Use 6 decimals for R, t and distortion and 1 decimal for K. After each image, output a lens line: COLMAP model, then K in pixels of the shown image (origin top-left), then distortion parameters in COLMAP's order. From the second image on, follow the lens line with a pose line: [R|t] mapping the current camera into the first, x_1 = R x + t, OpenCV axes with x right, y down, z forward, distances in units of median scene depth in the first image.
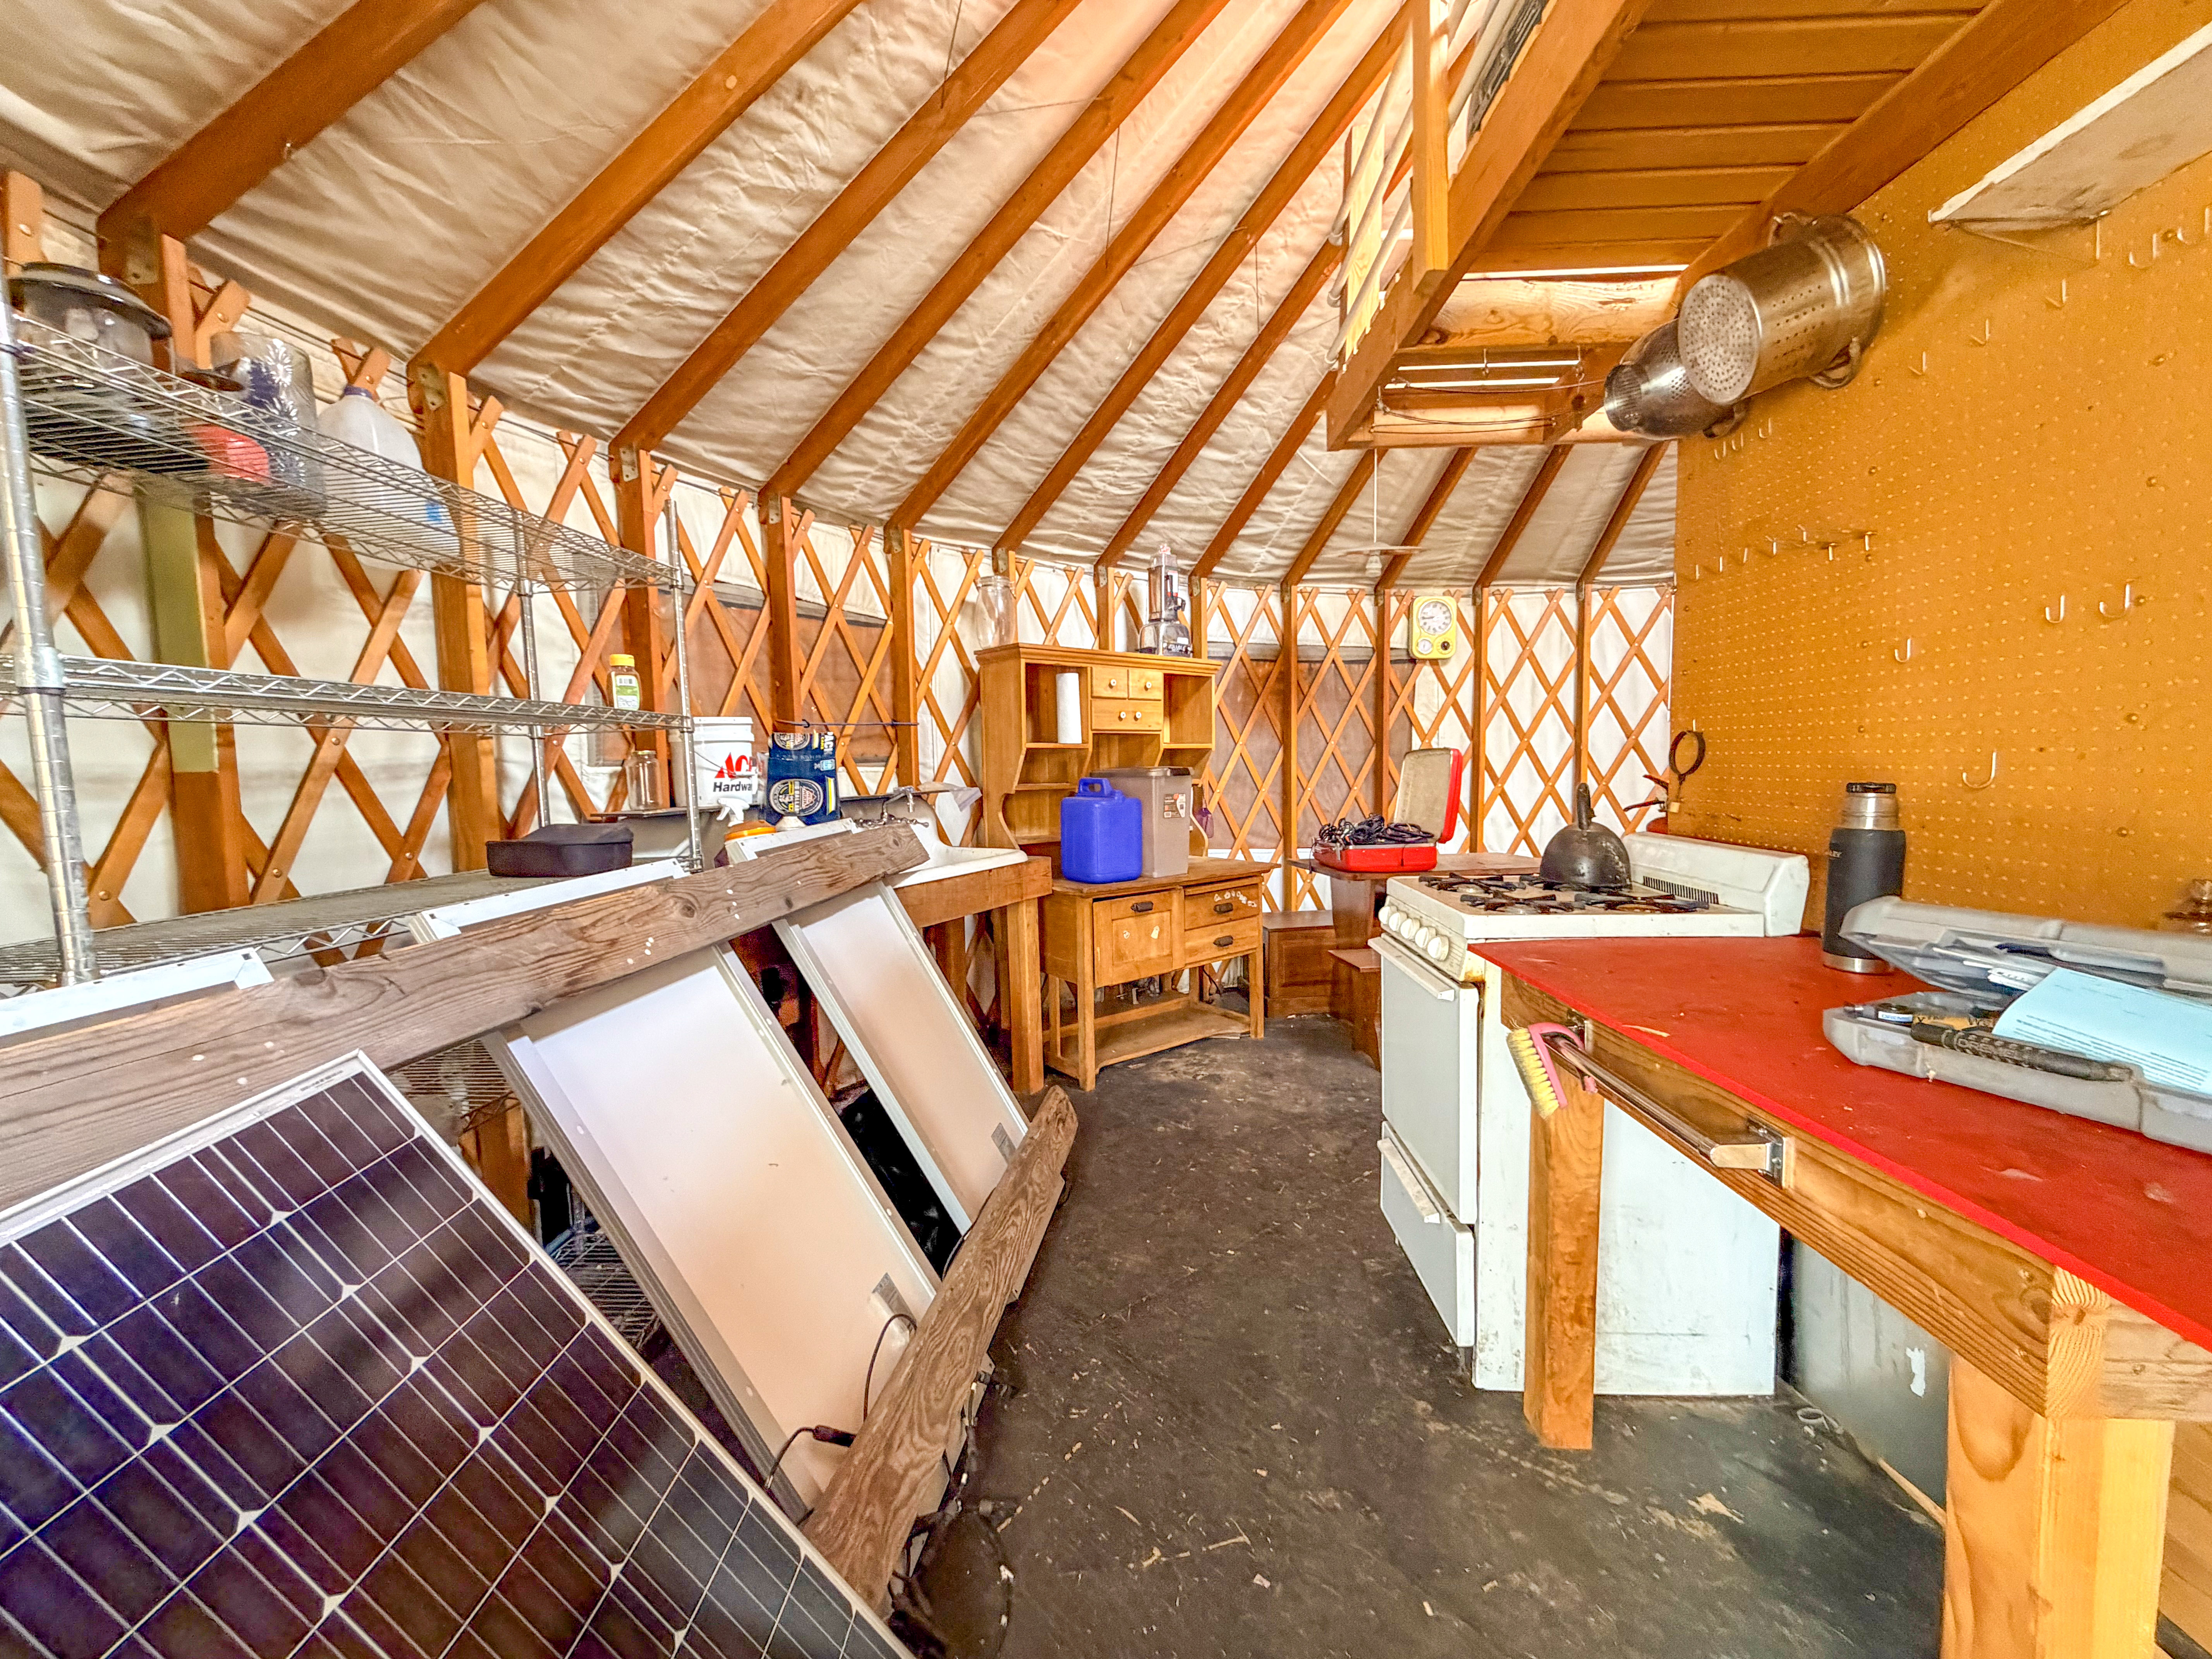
lens RADIAL K [[883.4, 0, 1099.4], [0, 883.4, 831.9], [0, 0, 1]] dist [0.000351, 0.000252]
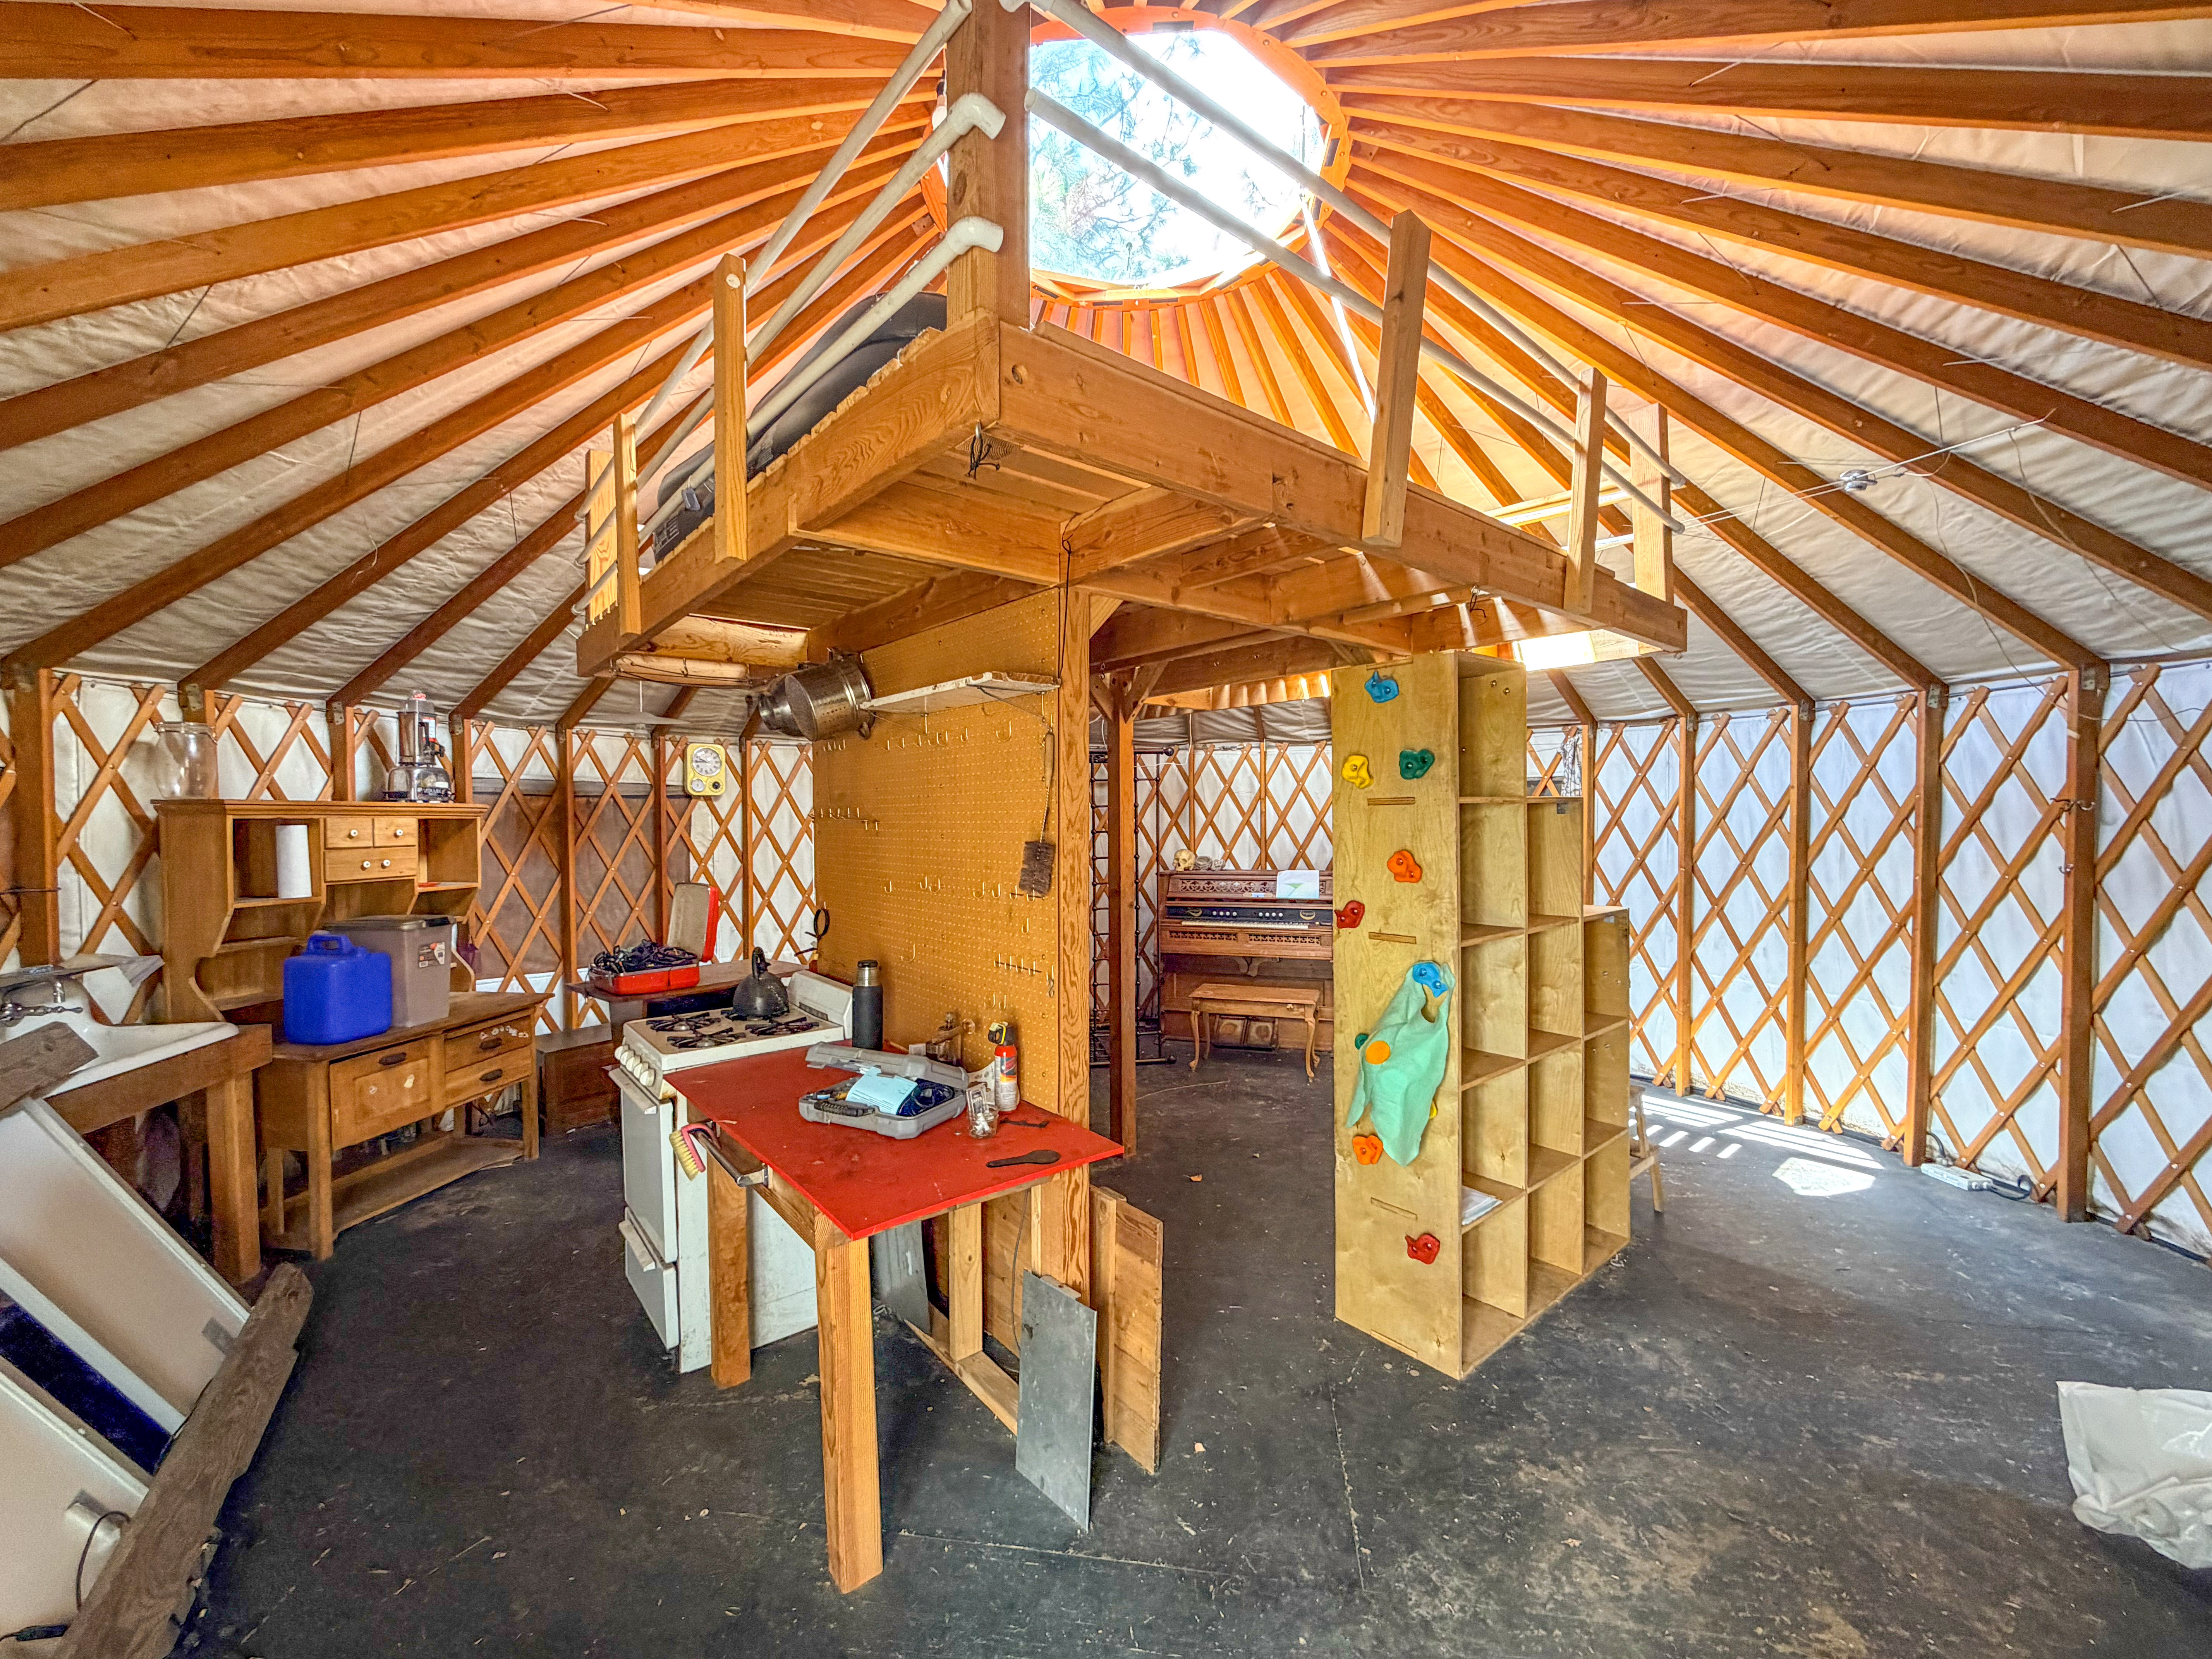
lens RADIAL K [[883.4, 0, 1098.0], [0, 883.4, 833.1], [0, 0, 1]] dist [0.000351, 0.000252]
pose [[0.751186, -0.002236, 0.660086, -0.015086], [0.048471, 0.997481, -0.051782, -0.097035], [-0.658308, 0.070893, 0.749403, -0.373465]]
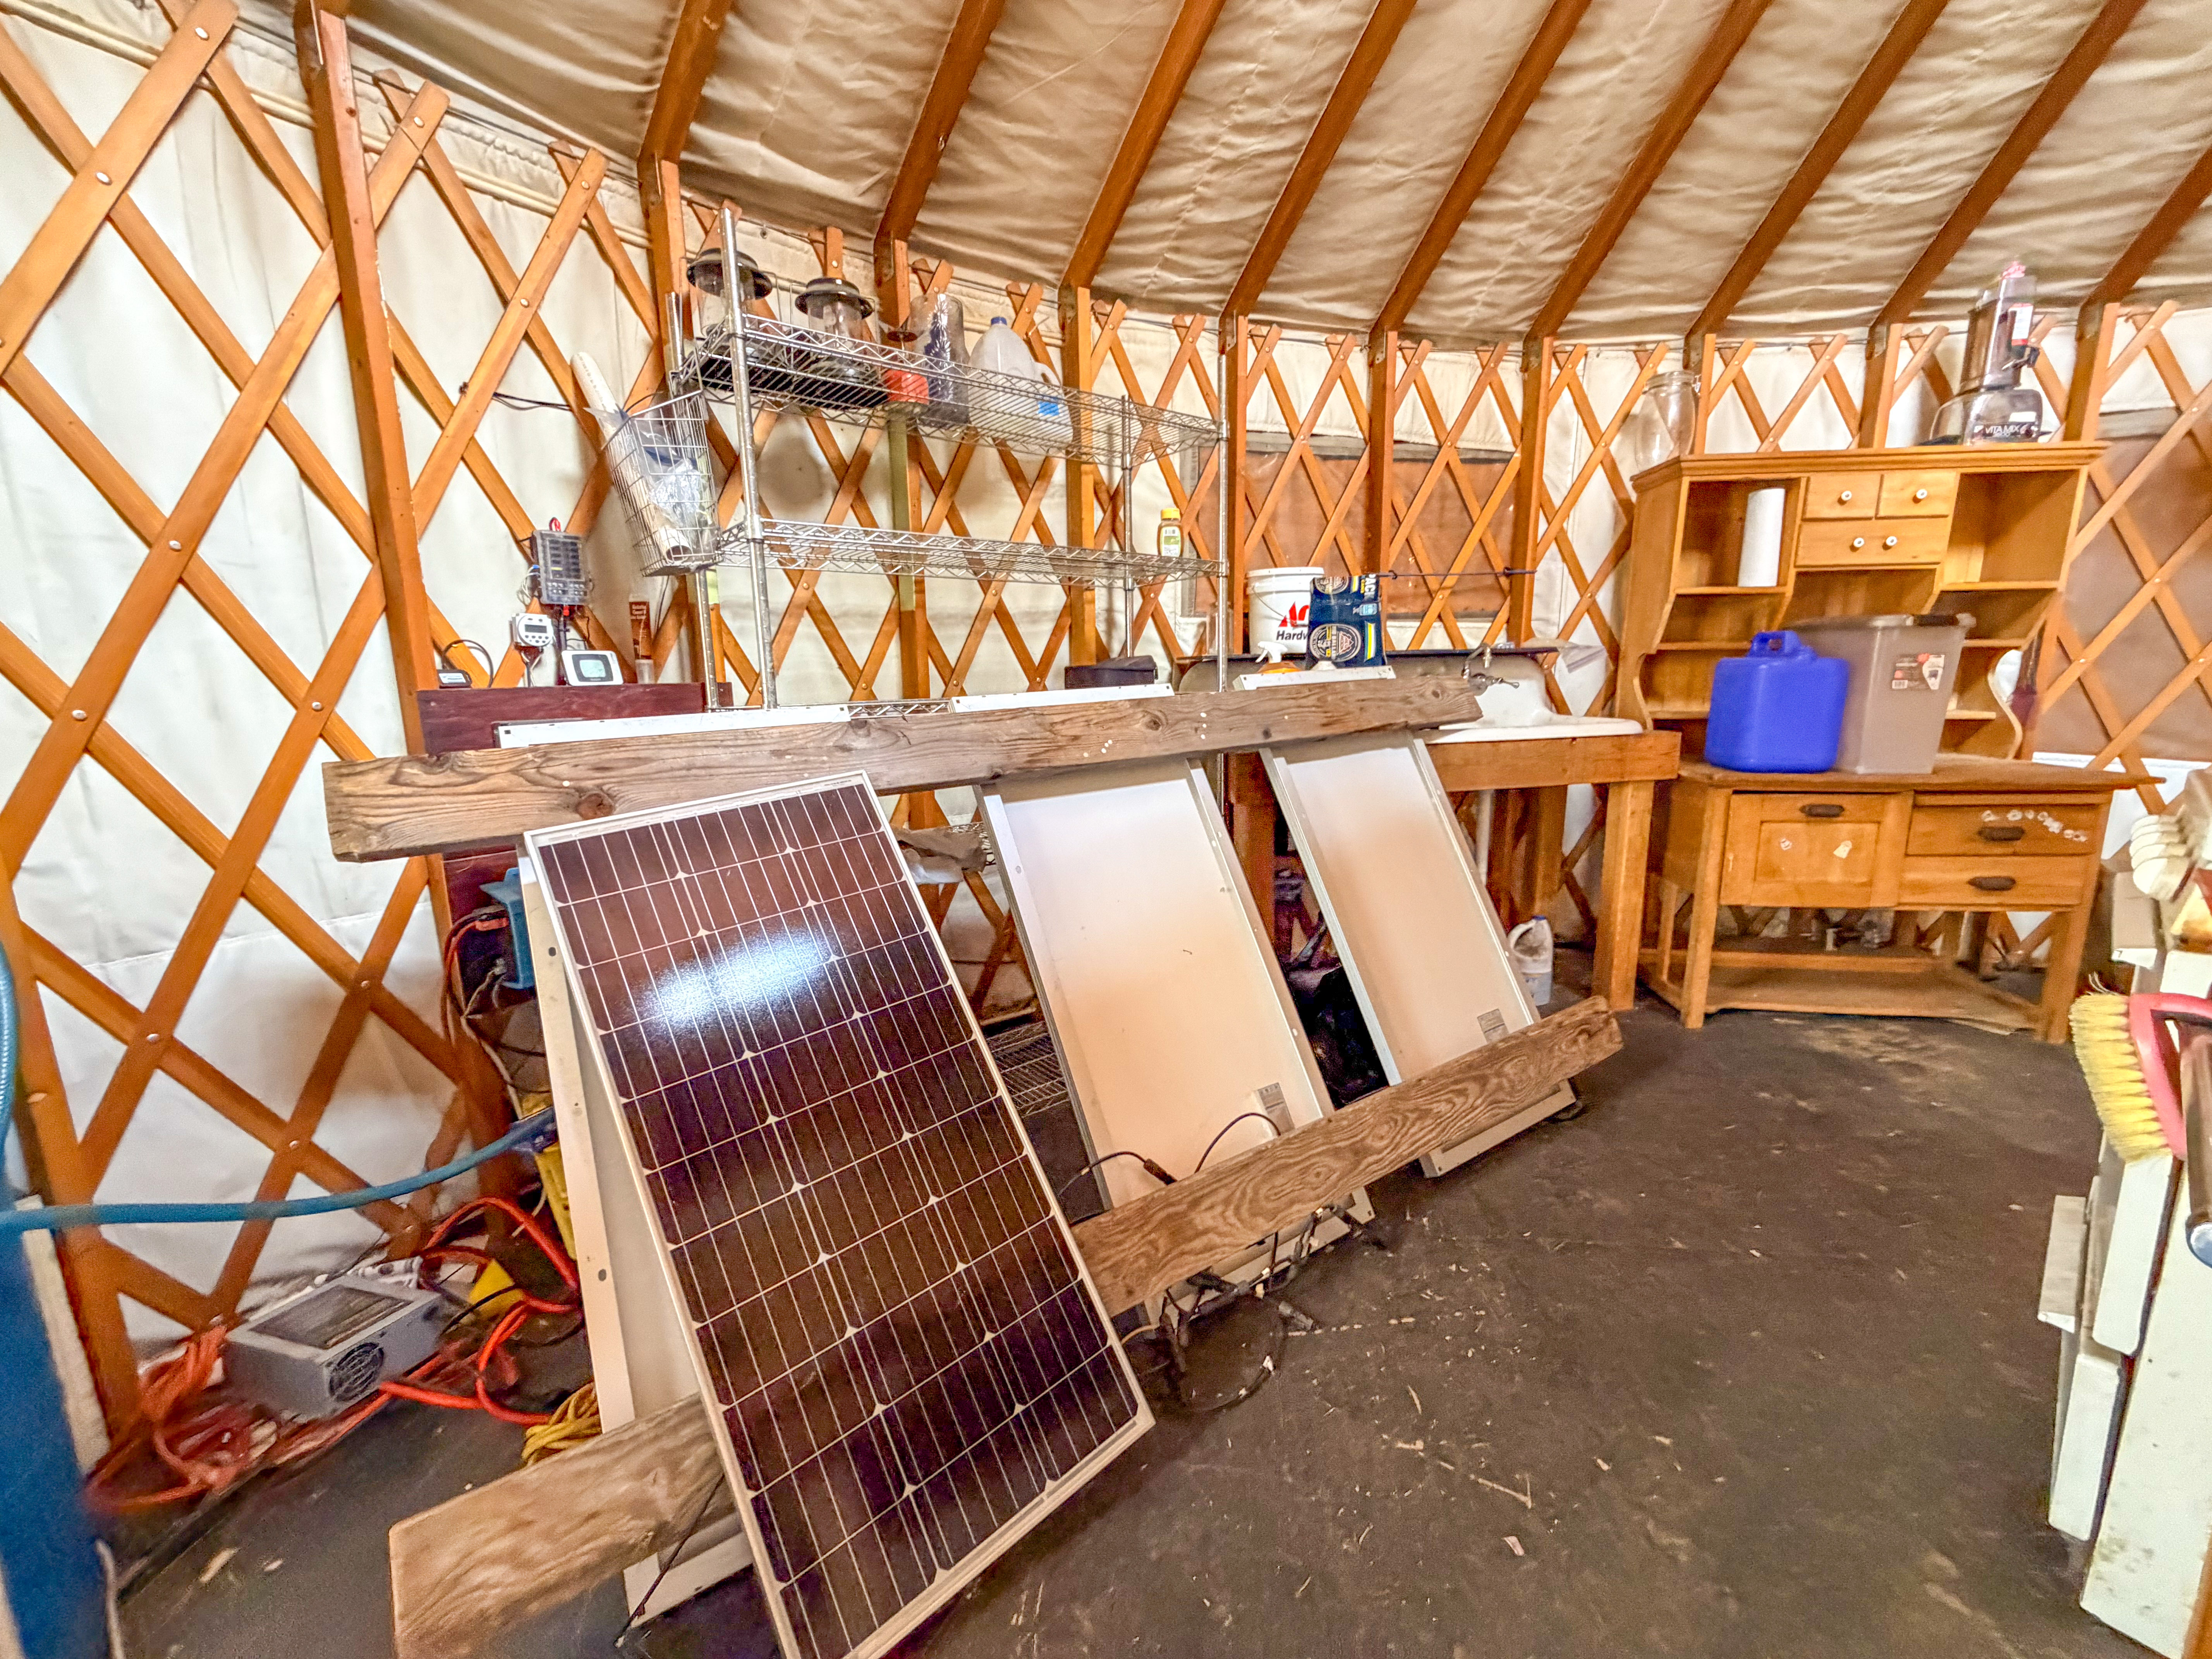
lens RADIAL K [[883.4, 0, 1099.1], [0, 883.4, 831.7], [0, 0, 1]] dist [0.000351, 0.000252]
pose [[0.687080, 0.146213, -0.711718, 0.186099], [-0.058180, 0.987469, 0.146696, 0.034924], [0.724249, -0.059384, 0.686977, 0.079722]]
